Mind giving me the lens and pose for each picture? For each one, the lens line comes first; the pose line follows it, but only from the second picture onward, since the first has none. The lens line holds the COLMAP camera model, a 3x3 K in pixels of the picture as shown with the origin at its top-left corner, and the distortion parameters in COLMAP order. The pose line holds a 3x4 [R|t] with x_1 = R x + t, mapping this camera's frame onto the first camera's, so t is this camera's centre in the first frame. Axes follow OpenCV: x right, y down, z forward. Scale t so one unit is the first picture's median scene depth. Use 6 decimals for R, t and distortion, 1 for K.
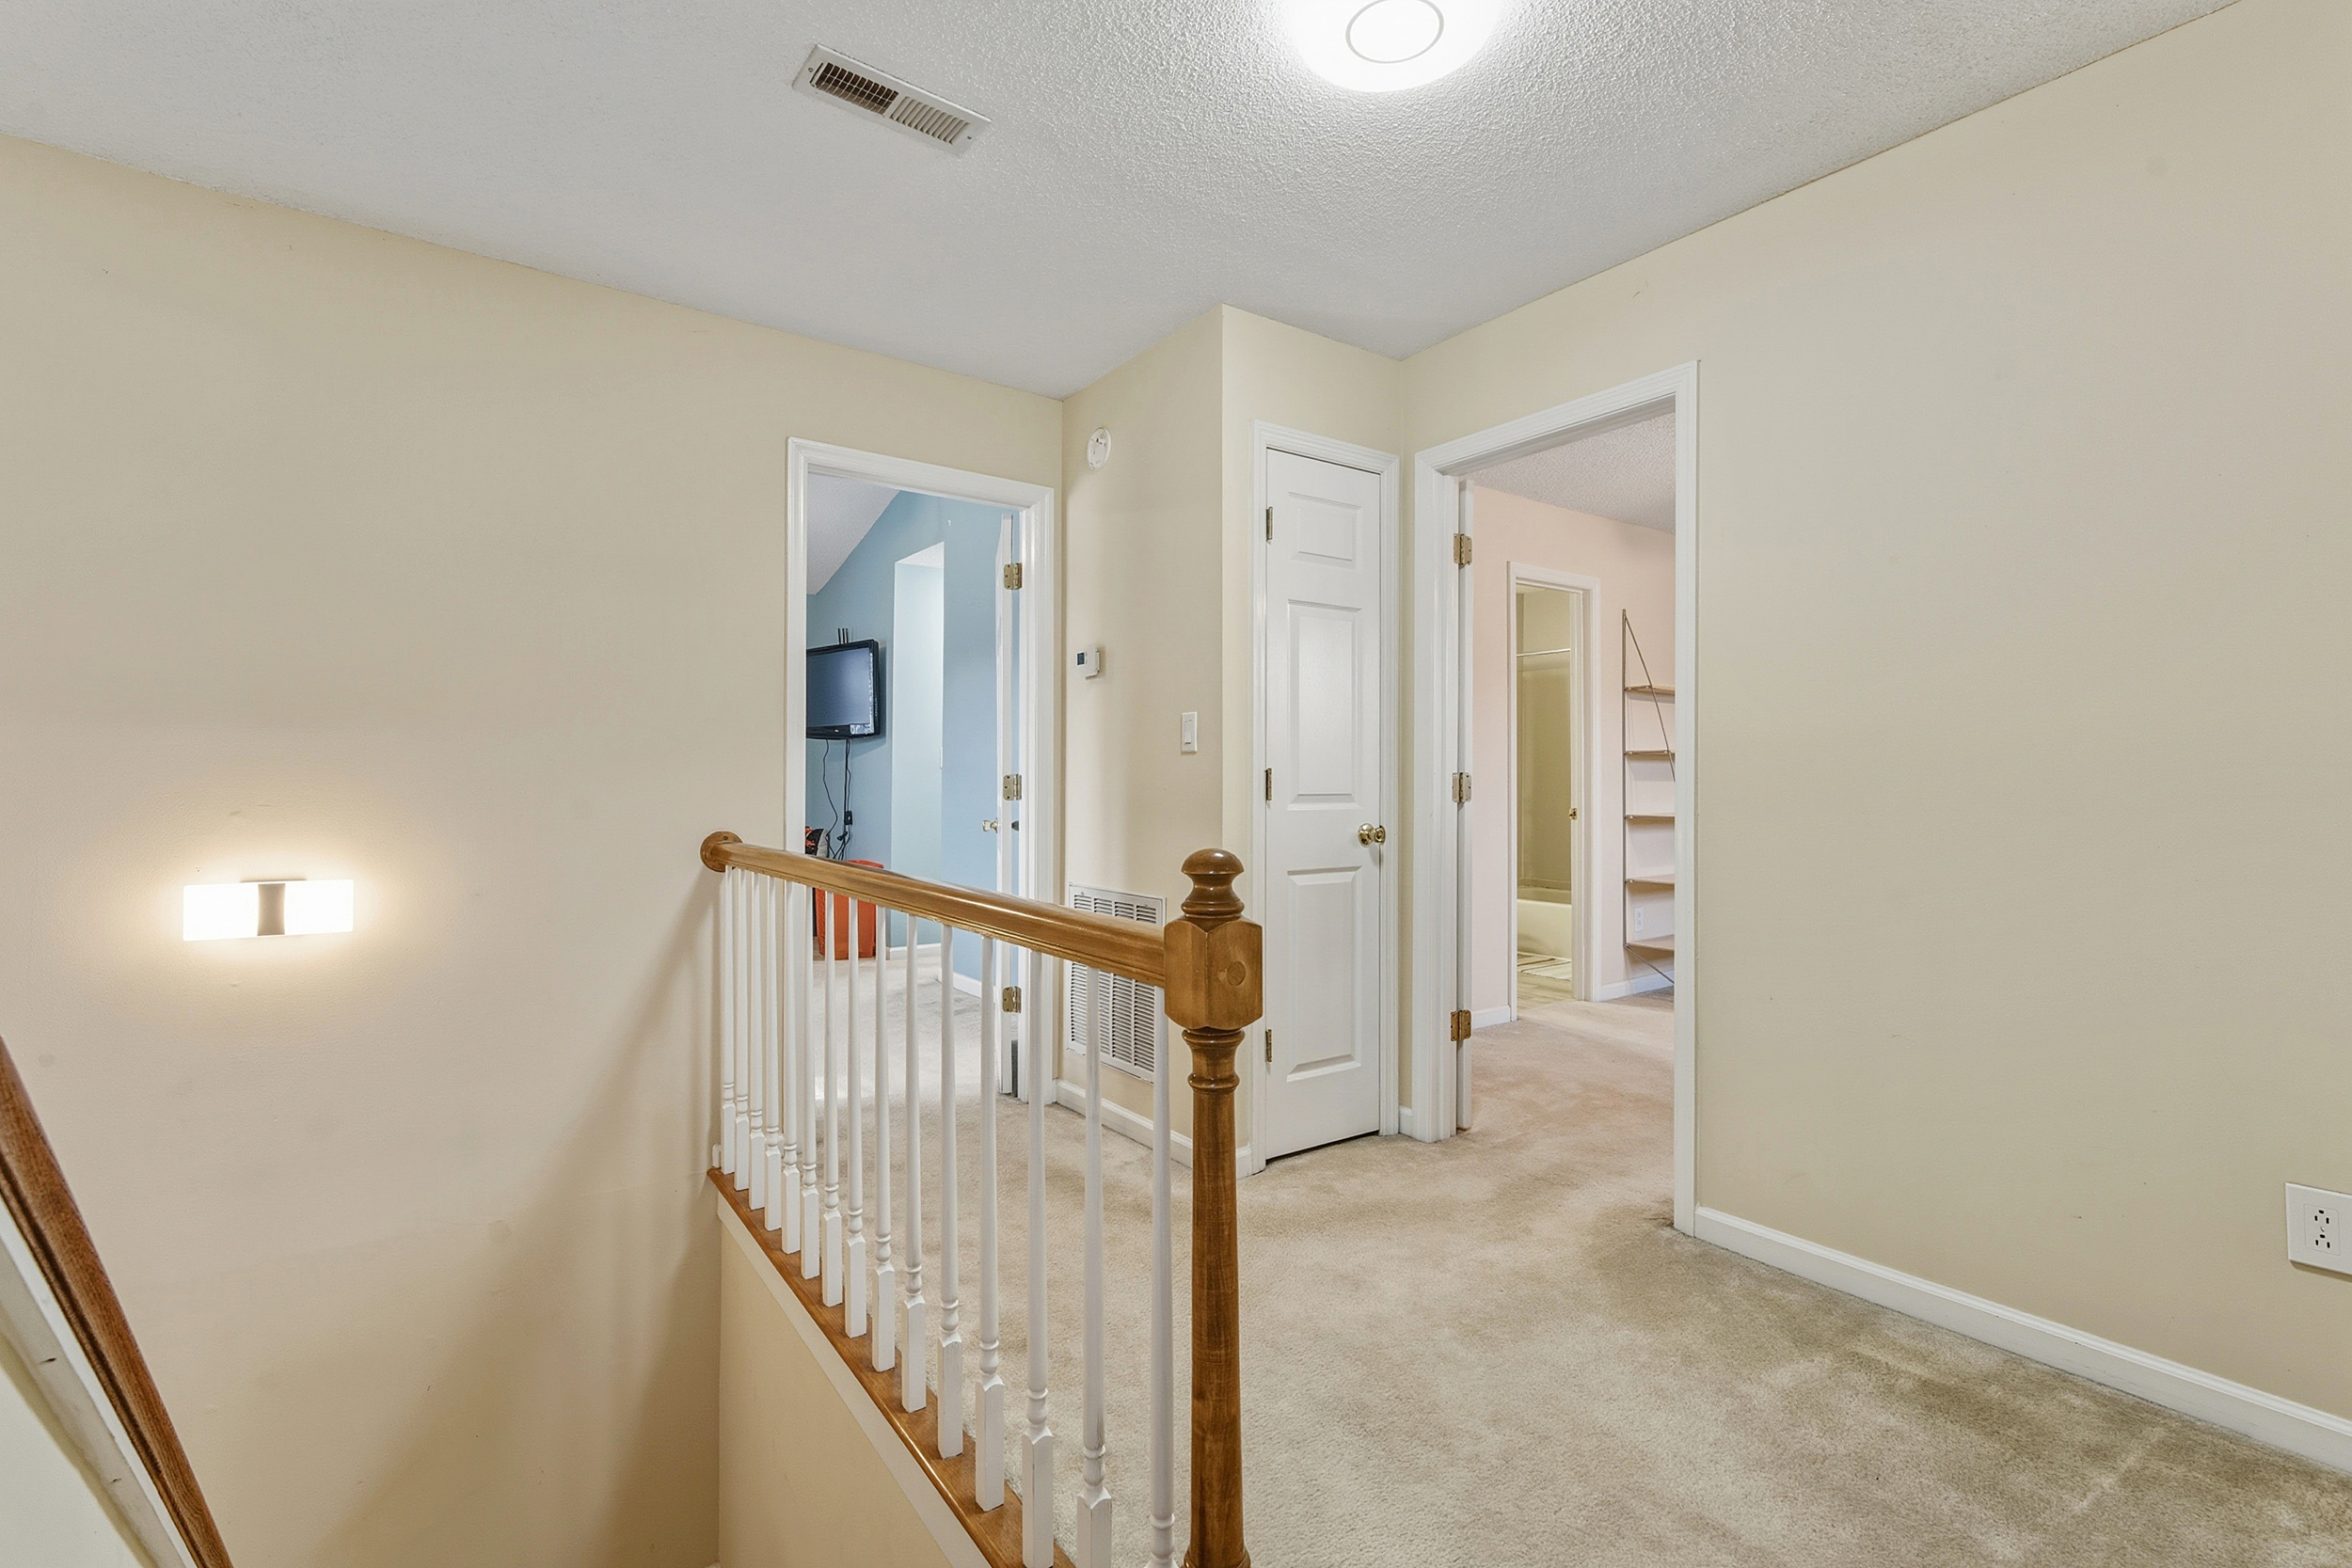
lens RADIAL K [[1073.8, 0, 1177.9], [0, 1073.8, 782.2], [0, 0, 1]] dist [0.000504, -0.000313]
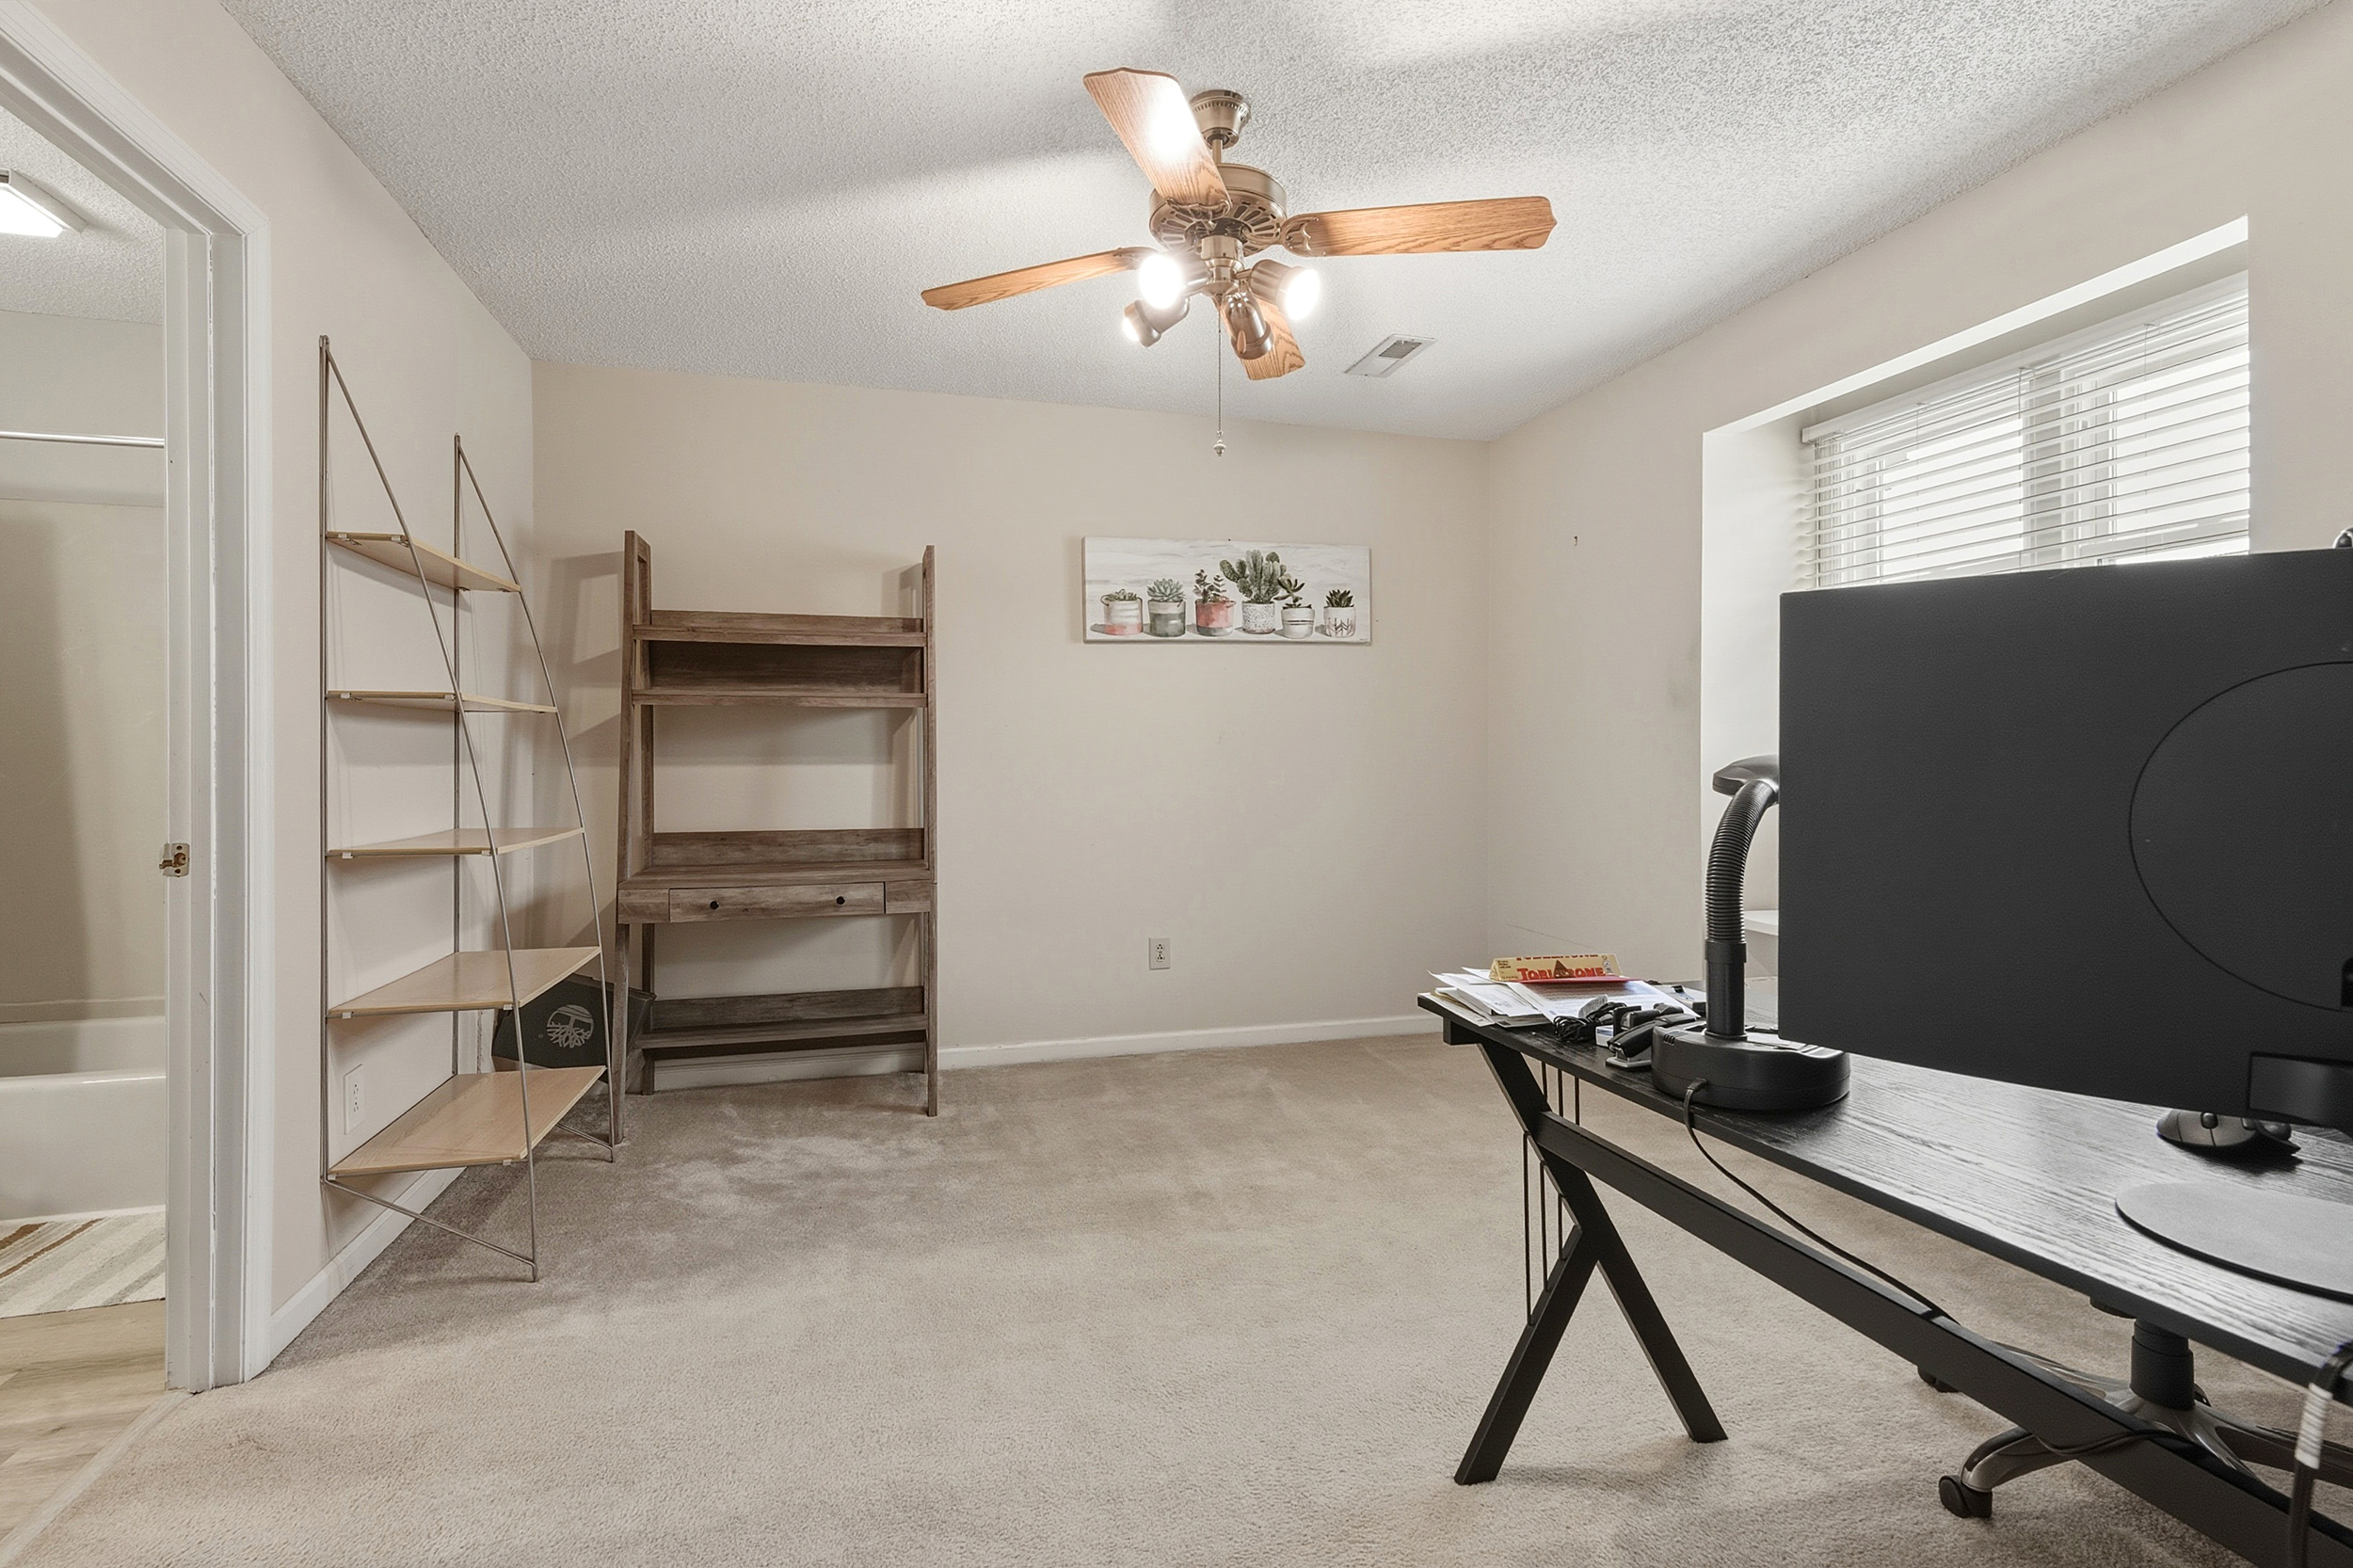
lens RADIAL K [[1074.3, 0, 1176.6], [0, 1074.3, 770.1], [0, 0, 1]] dist [0.000504, -0.000313]
pose [[0.347571, 0.001288, 0.937653, 0.151527], [-0.002206, 0.999997, -0.000556, -0.000515], [-0.937651, -0.001875, 0.347573, 0.564528]]
